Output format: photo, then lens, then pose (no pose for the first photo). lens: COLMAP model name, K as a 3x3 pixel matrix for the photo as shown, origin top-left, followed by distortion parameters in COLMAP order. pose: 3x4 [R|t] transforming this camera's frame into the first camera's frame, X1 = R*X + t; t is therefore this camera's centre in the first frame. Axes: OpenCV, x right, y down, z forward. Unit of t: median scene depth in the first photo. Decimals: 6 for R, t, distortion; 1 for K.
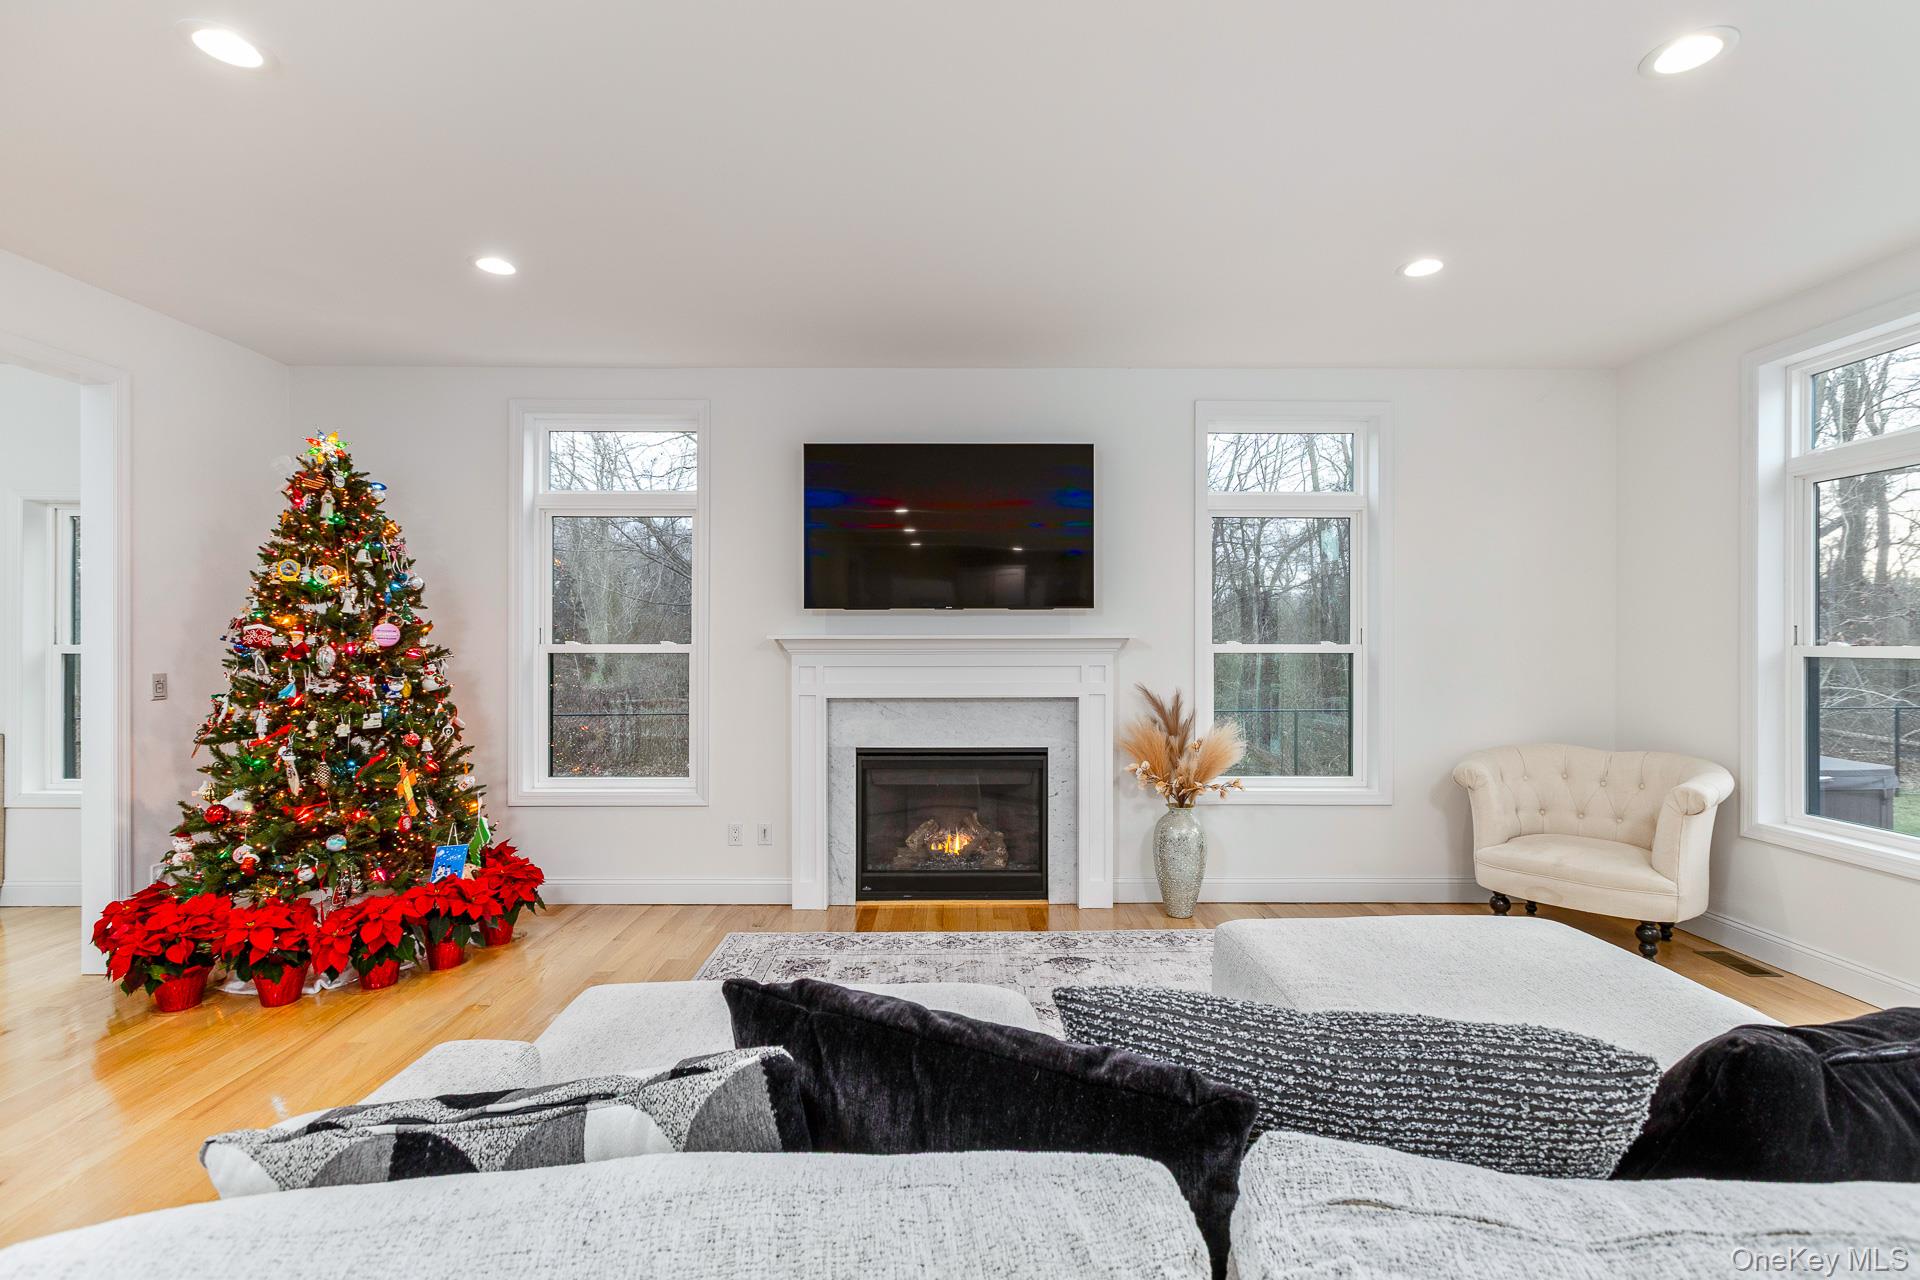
lens RADIAL K [[846.4, 0, 960.0], [0, 846.4, 640.0], [0, 0, 1]] dist [-0.001754, 0.000013]
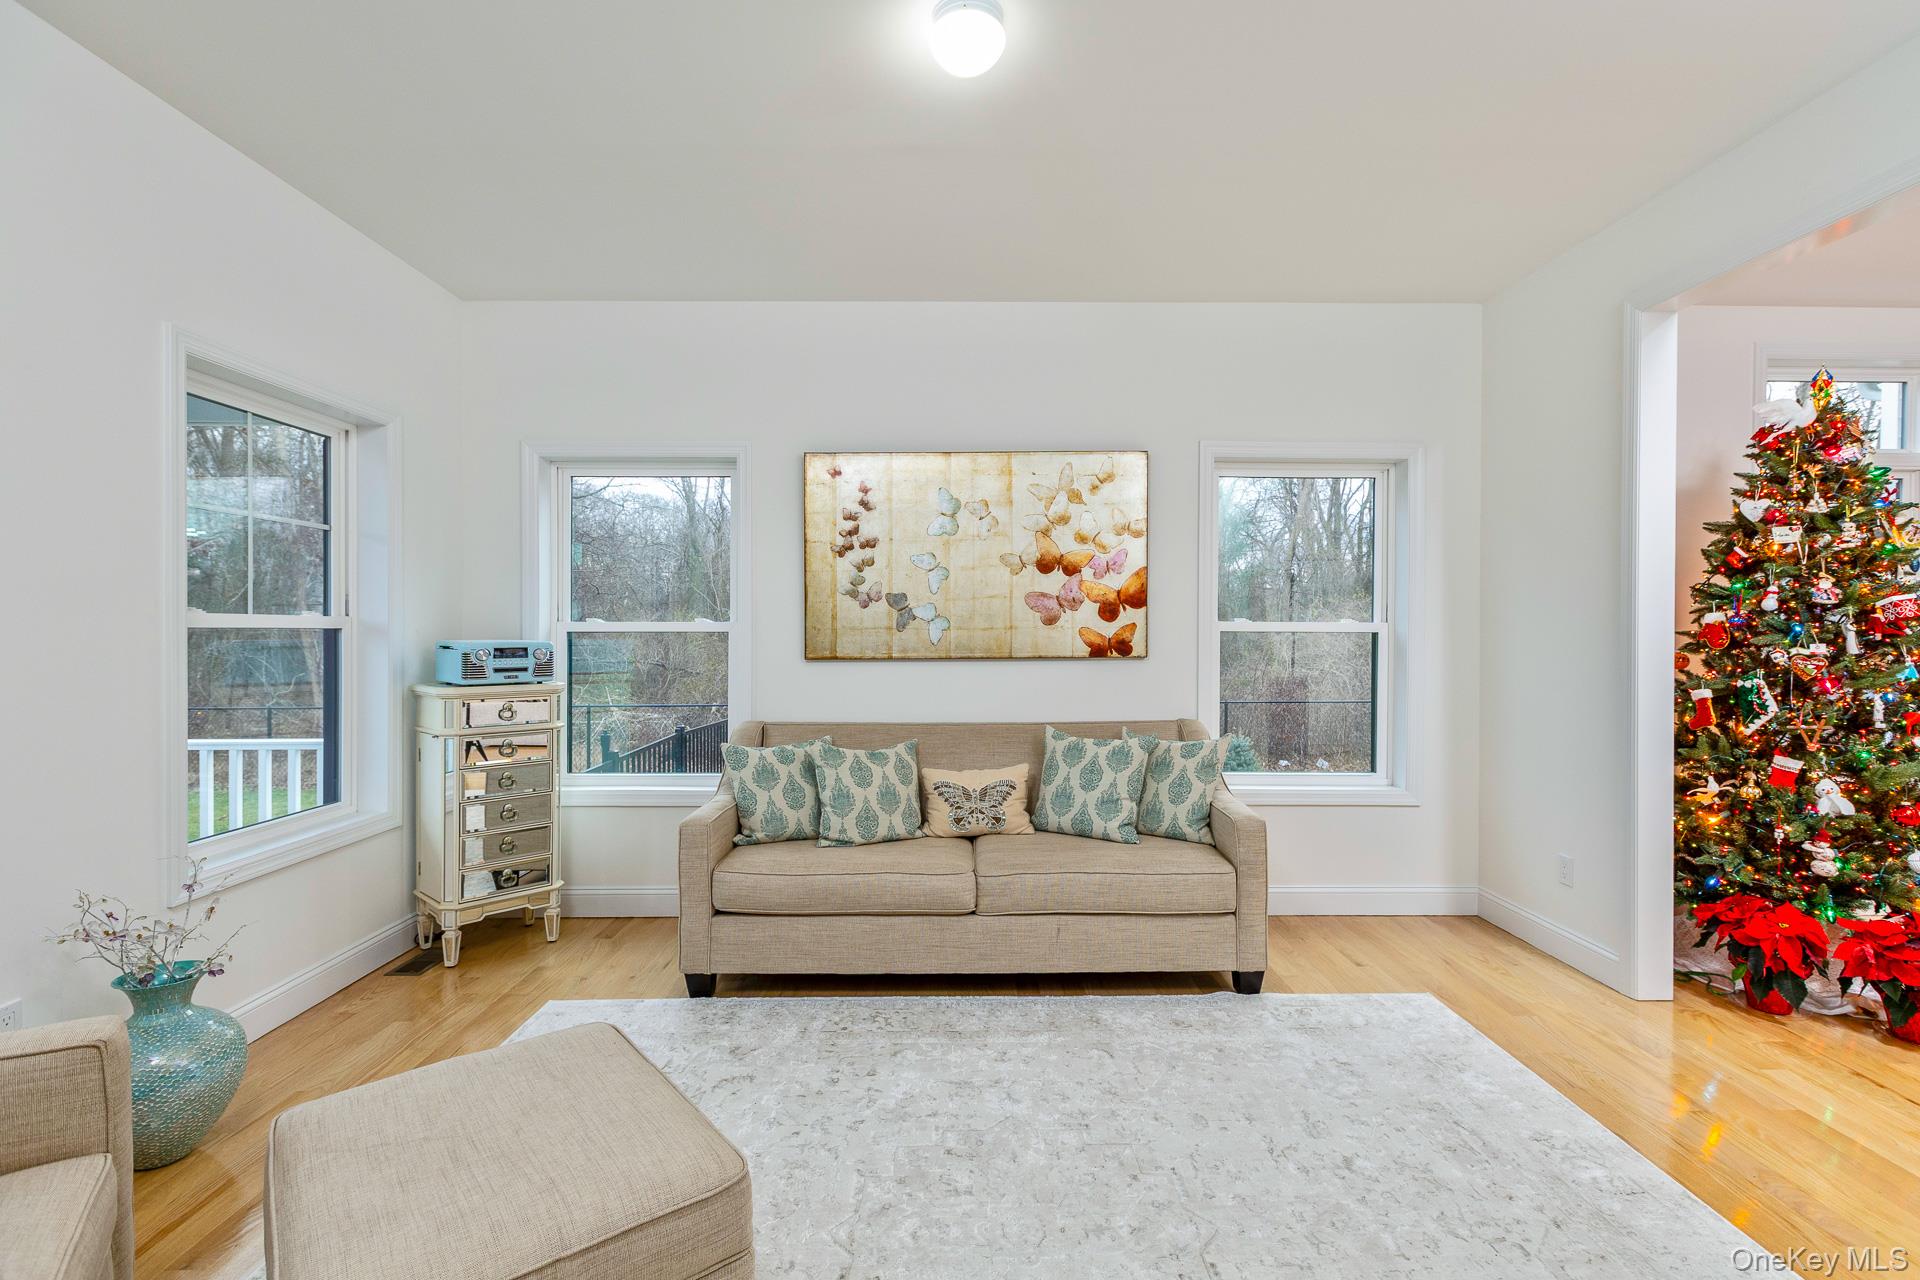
lens RADIAL K [[876.1, 0, 960.0], [0, 876.1, 640.0], [0, 0, 1]] dist [0.001559, 0.000426]
pose [[0.999936, 0.003559, 0.010694, -1.351884], [-0.003828, 0.999676, 0.025176, 0.008189], [-0.010601, -0.025216, 0.999626, 0.105942]]
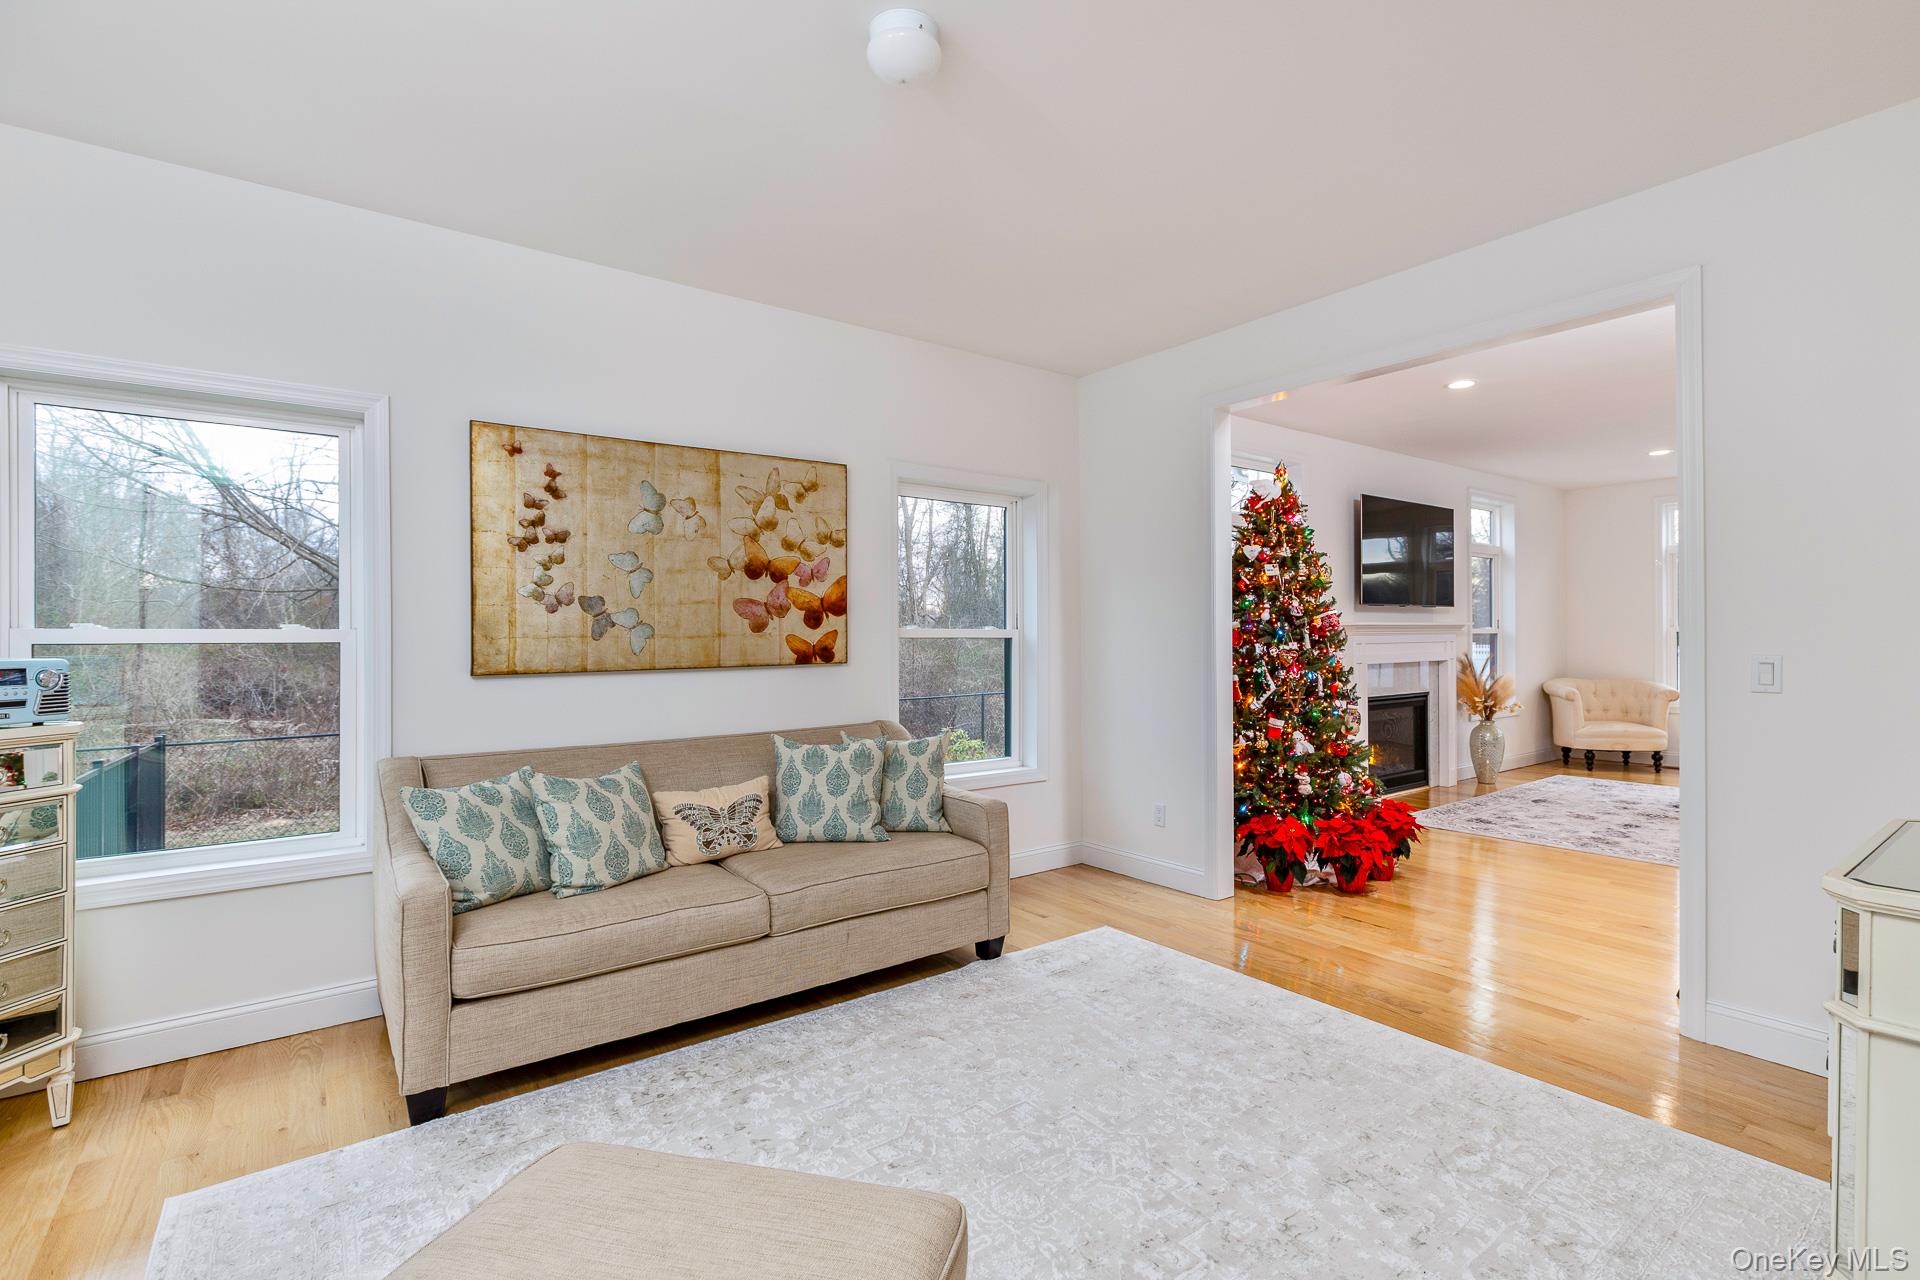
lens RADIAL K [[876.1, 0, 960.0], [0, 876.1, 640.0], [0, 0, 1]] dist [0.001559, 0.000426]
pose [[0.805334, -0.003834, 0.592808, -1.608254], [-0.002983, 0.999940, 0.010521, 0.012972], [-0.592813, -0.010241, 0.805275, 0.182583]]
